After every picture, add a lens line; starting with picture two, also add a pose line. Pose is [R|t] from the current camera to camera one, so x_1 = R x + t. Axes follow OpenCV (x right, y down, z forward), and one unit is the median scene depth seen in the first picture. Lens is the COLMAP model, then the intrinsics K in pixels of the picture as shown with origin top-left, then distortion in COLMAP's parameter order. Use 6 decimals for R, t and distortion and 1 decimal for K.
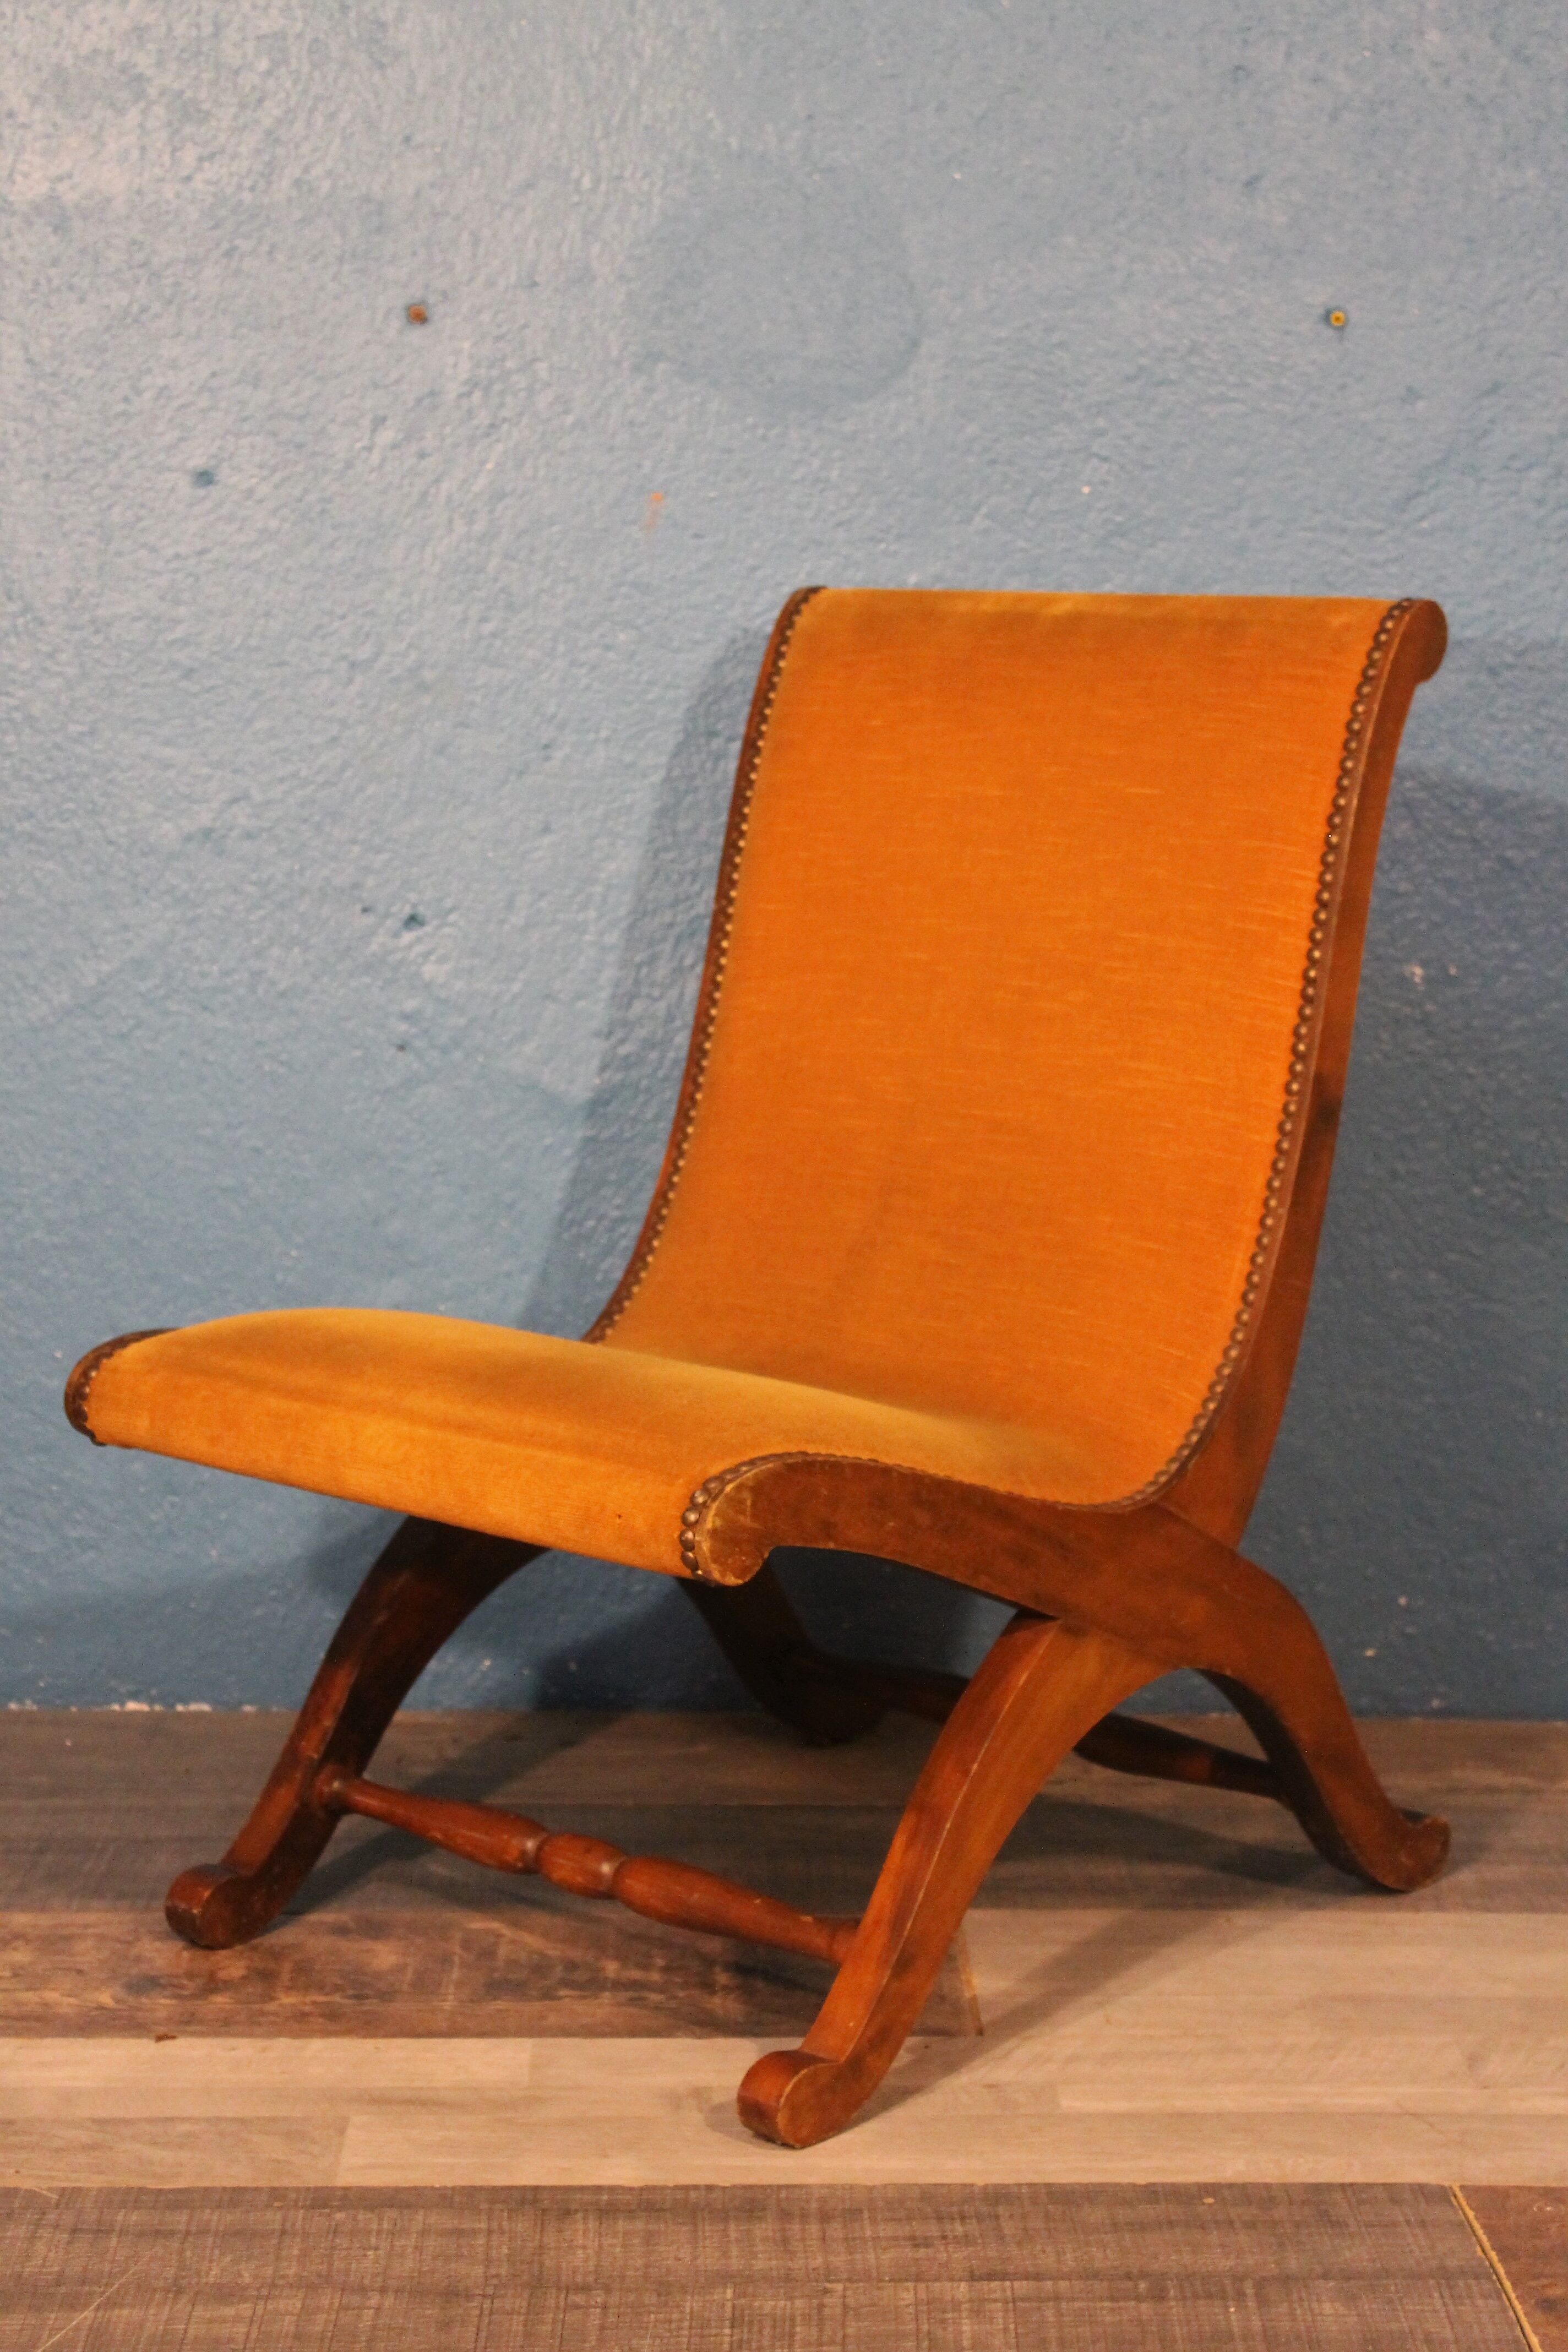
lens RADIAL K [[4218.6, 0, 770.1], [0, 4218.6, 1182.2], [0, 0, 1]] dist [0.025275, 0.000000]
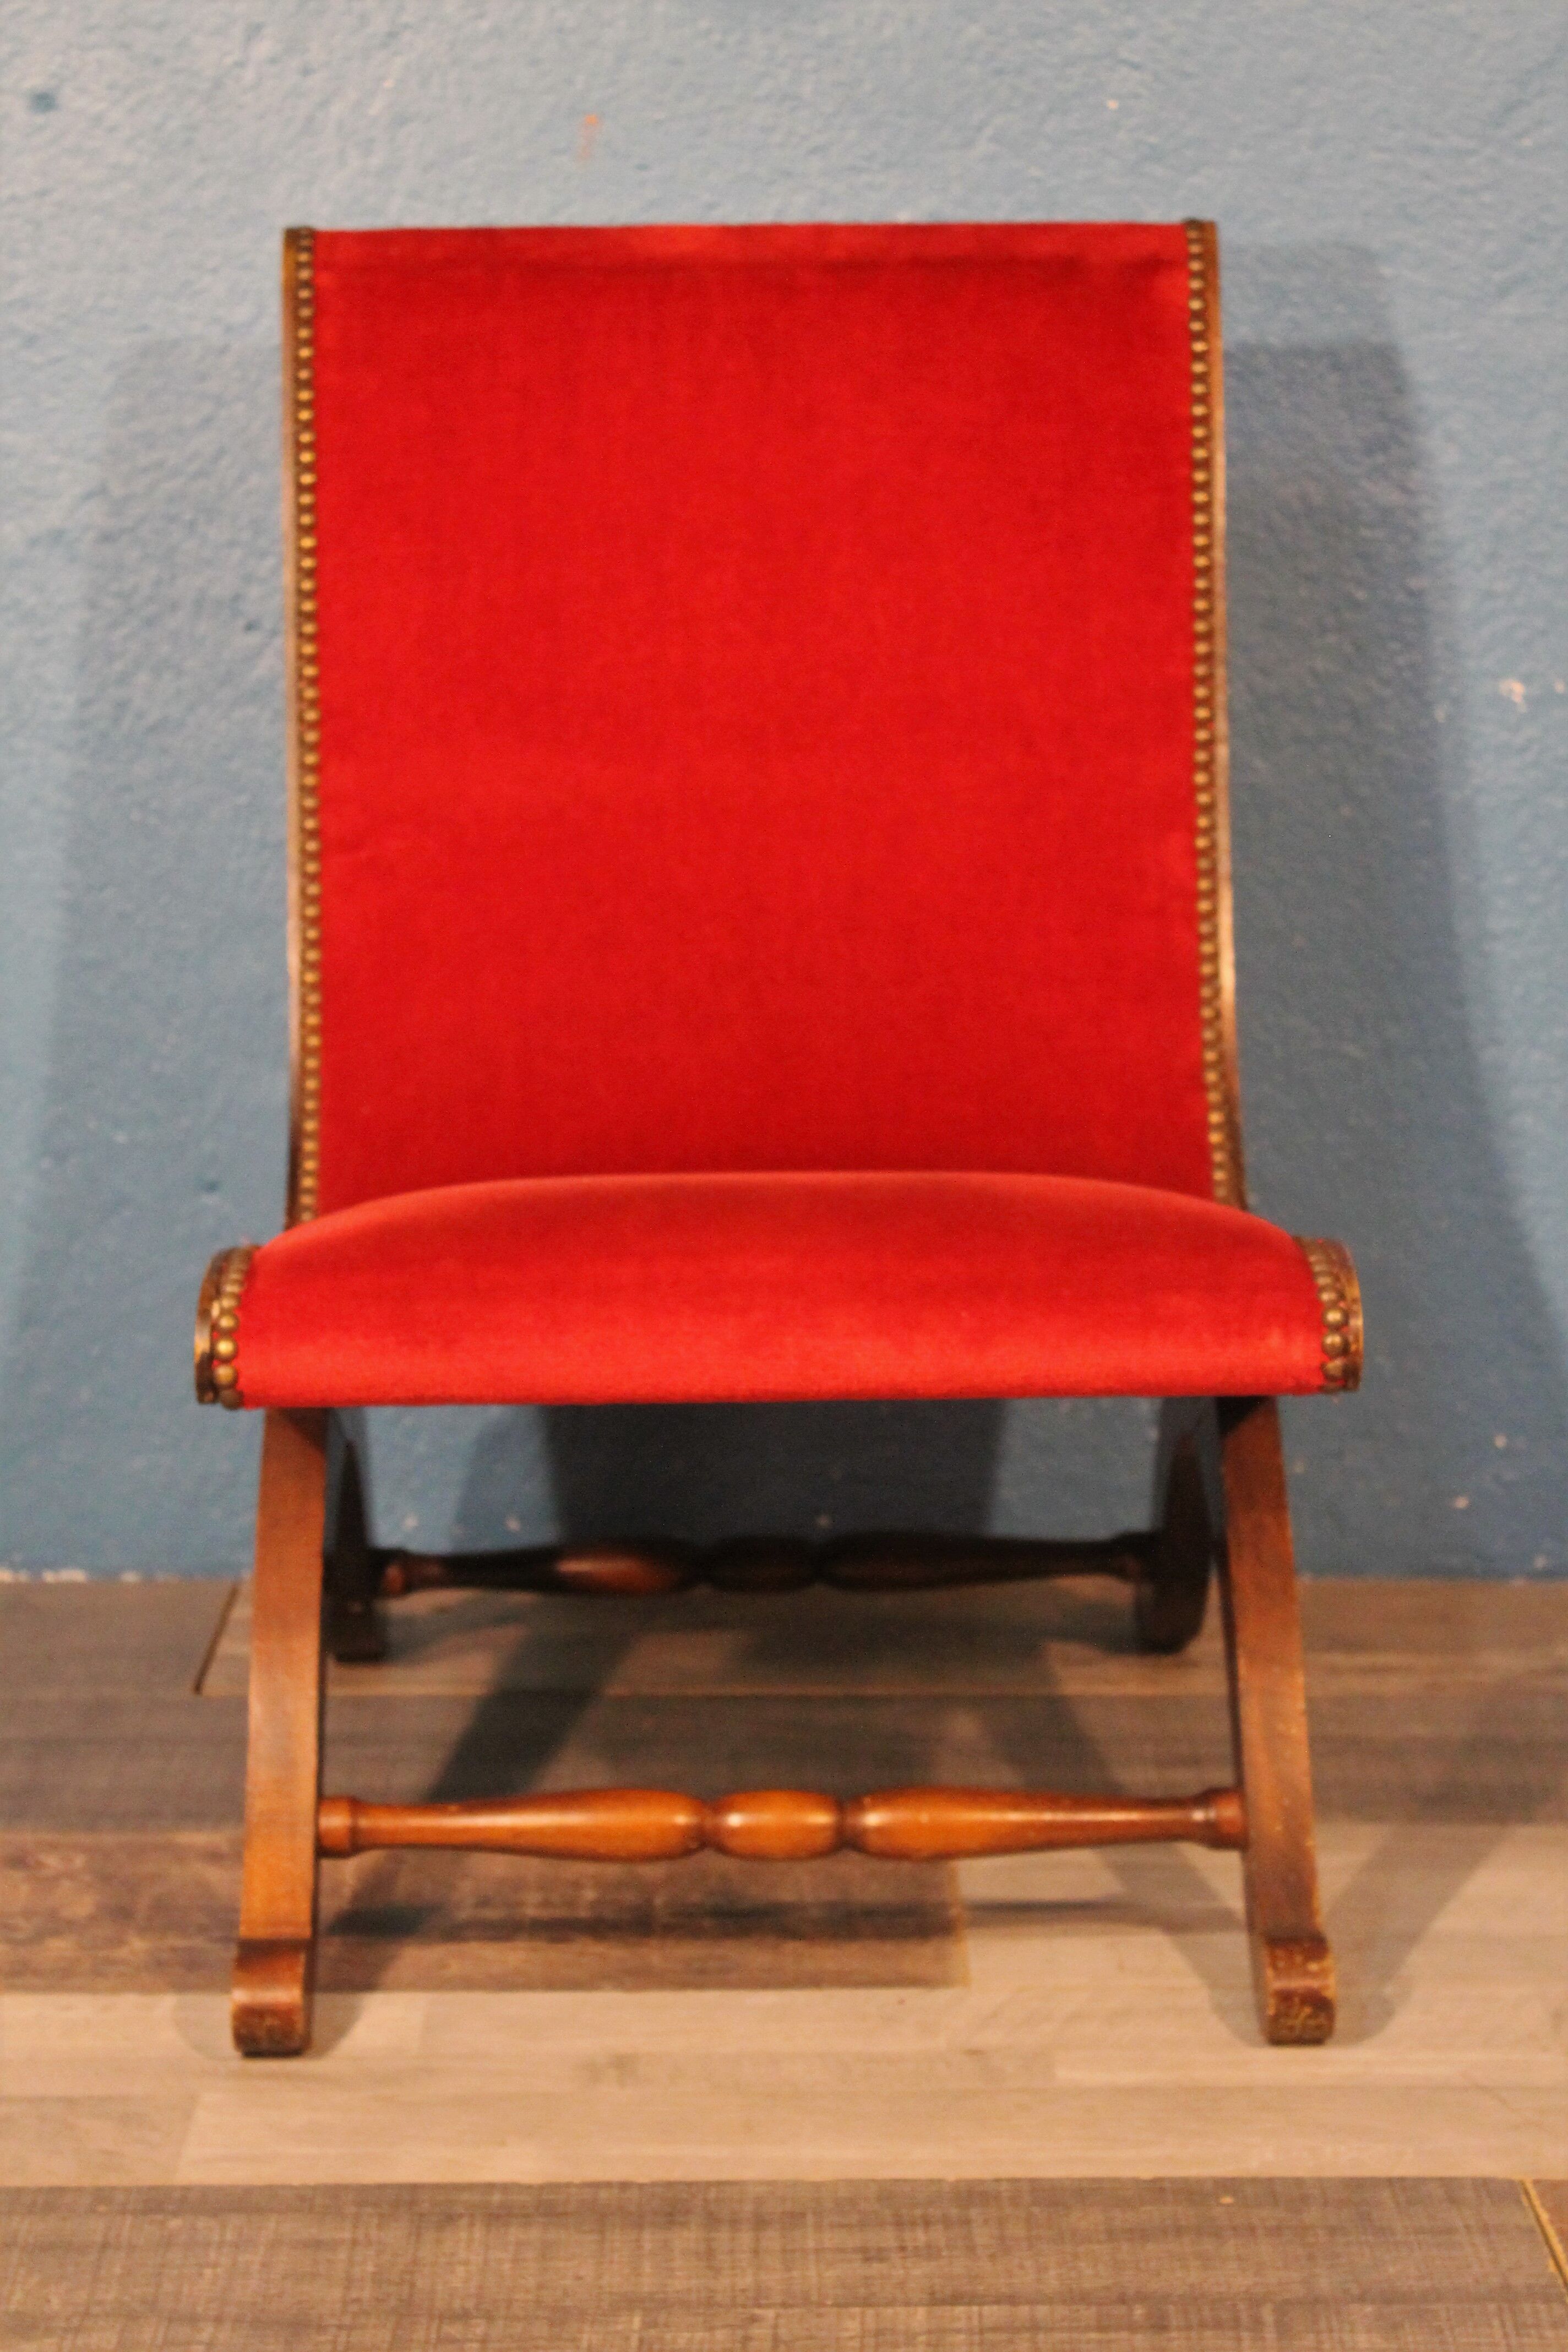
lens RADIAL K [[4753.2, 0, 775.3], [0, 4753.2, 1176.0], [0, 0, 1]] dist [0.059442, 0.000000]
pose [[0.999768, -0.007070, -0.020361, 0.026628], [0.008243, 0.998276, 0.058116, -0.010128], [0.019915, -0.058270, 0.998102, 0.058919]]
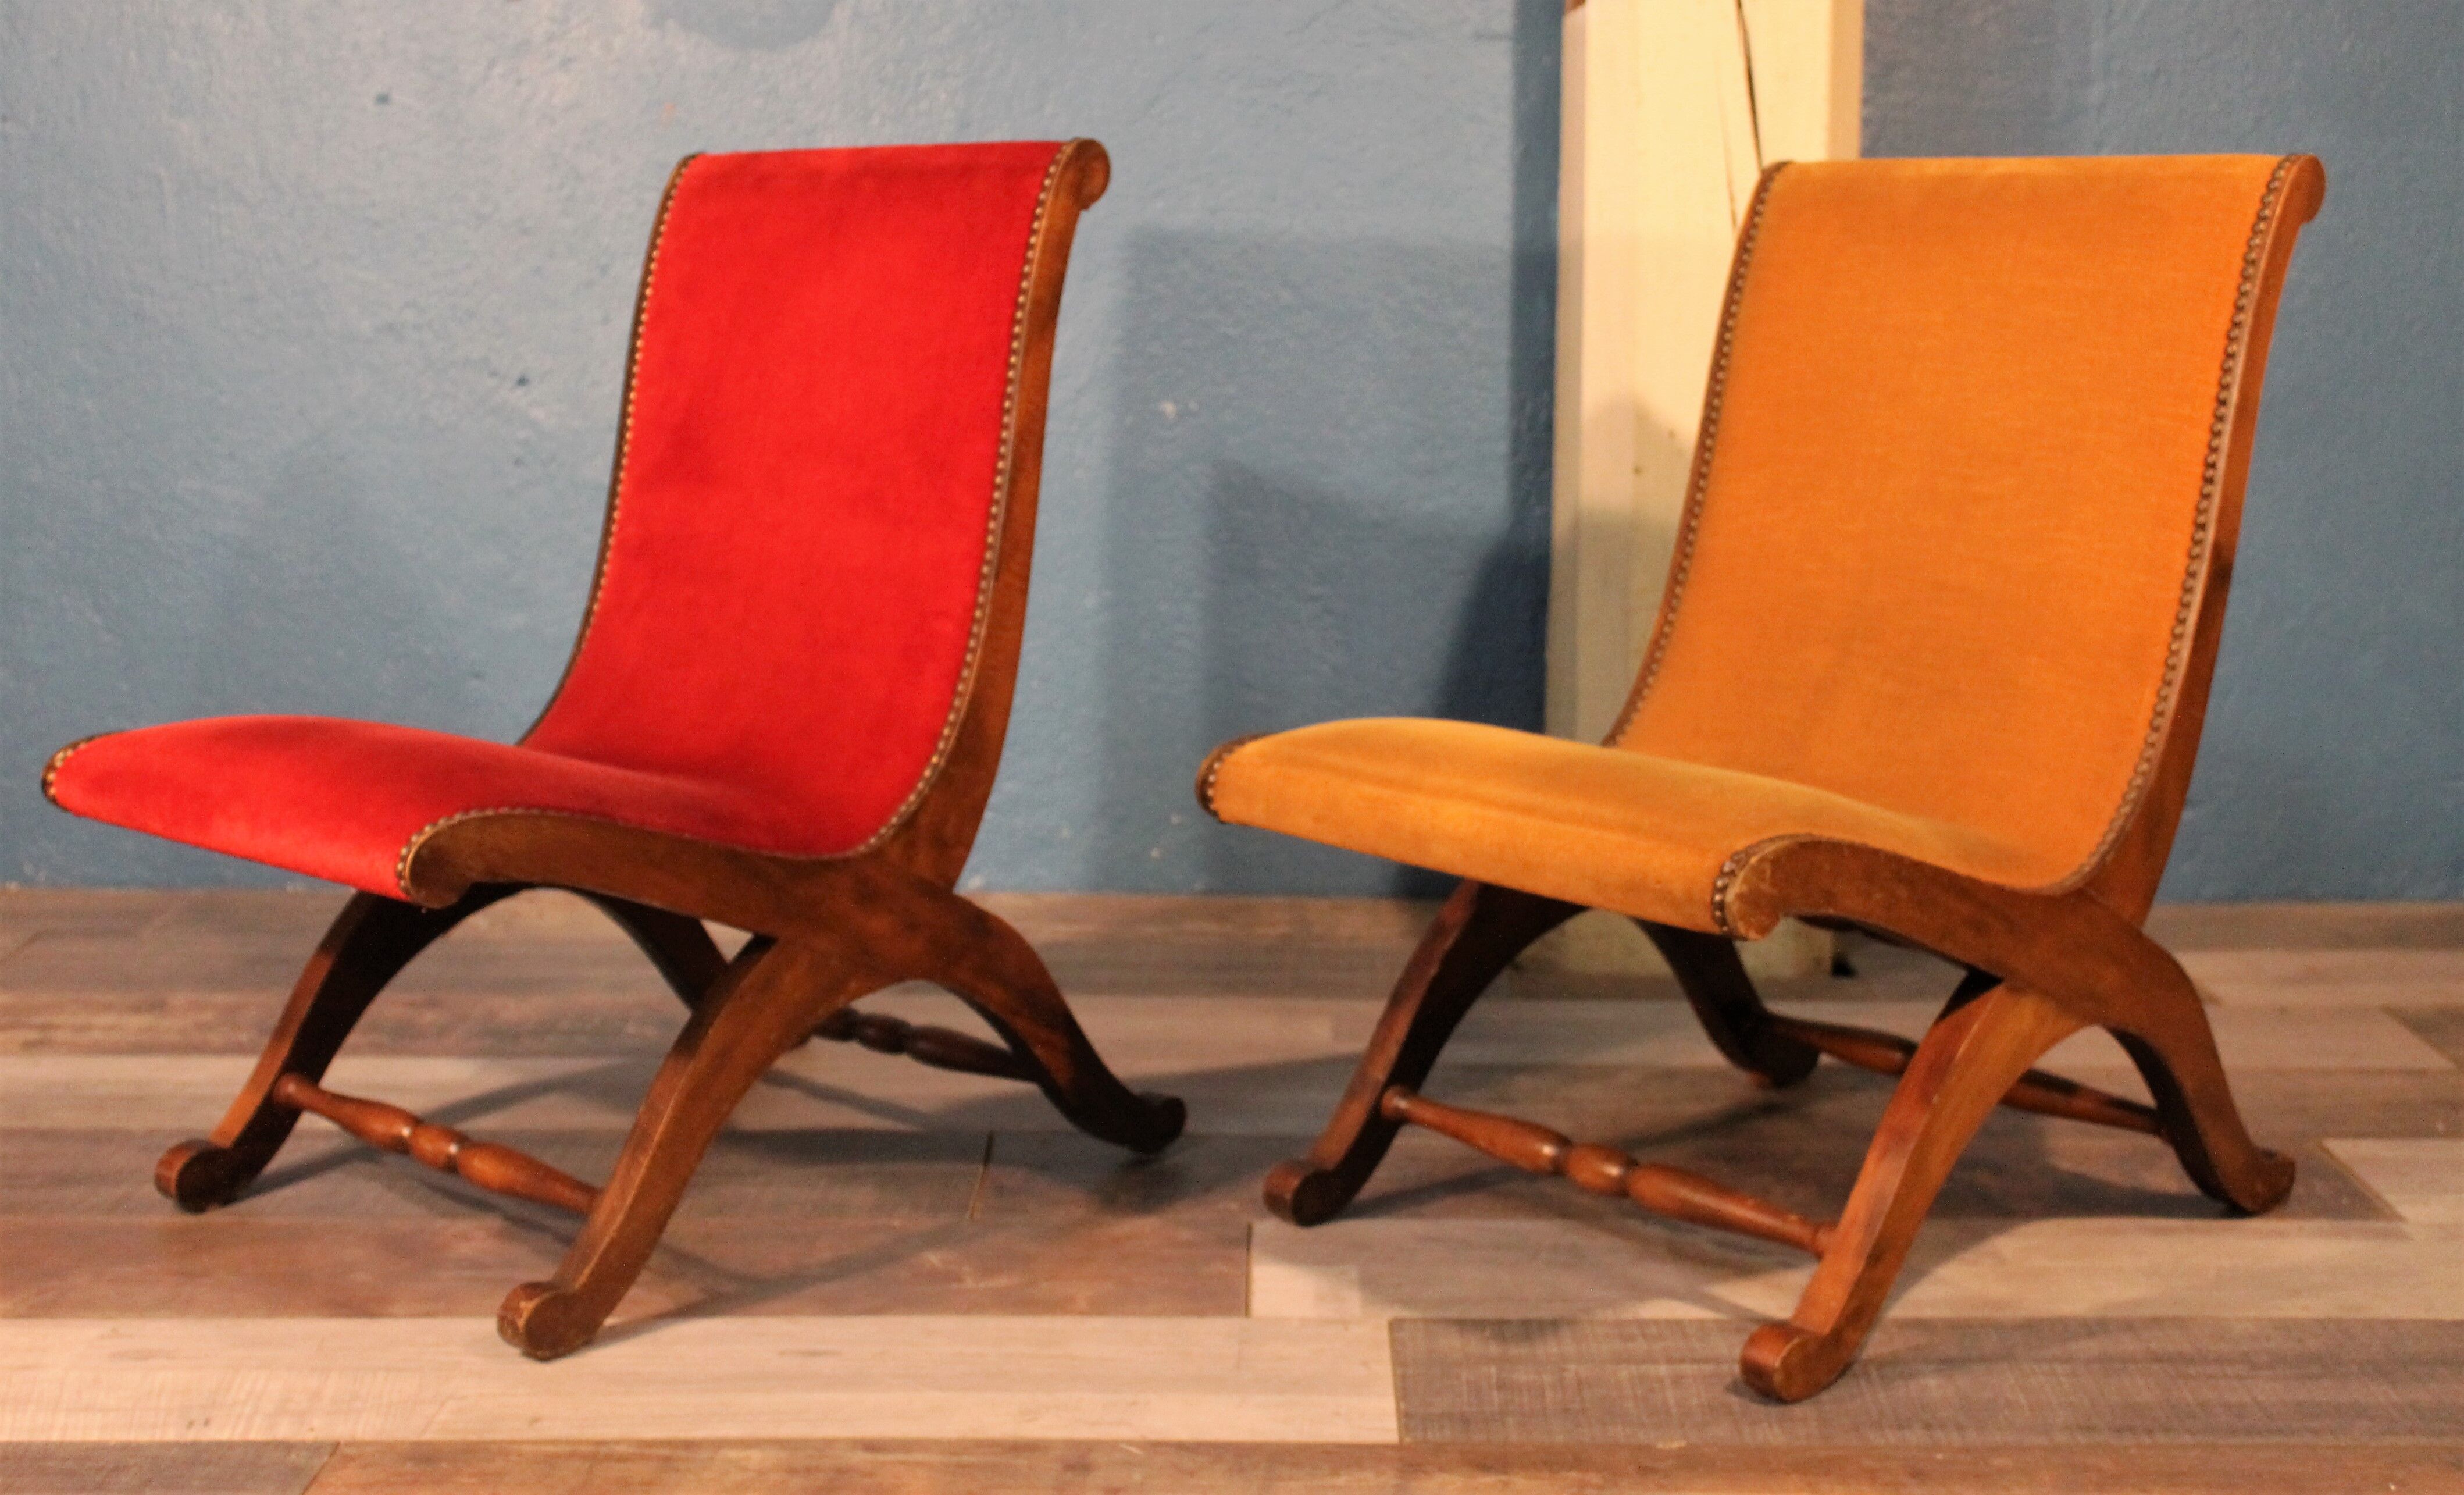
lens RADIAL K [[3058.2, 0, 1211.9], [0, 3058.2, 714.7], [0, 0, 1]] dist [-0.062044, 0.000000]
pose [[0.999088, -0.004958, -0.042413, 0.220550], [0.005705, 0.999830, 0.017508, 0.043712], [0.042319, -0.017734, 0.998947, -0.117714]]
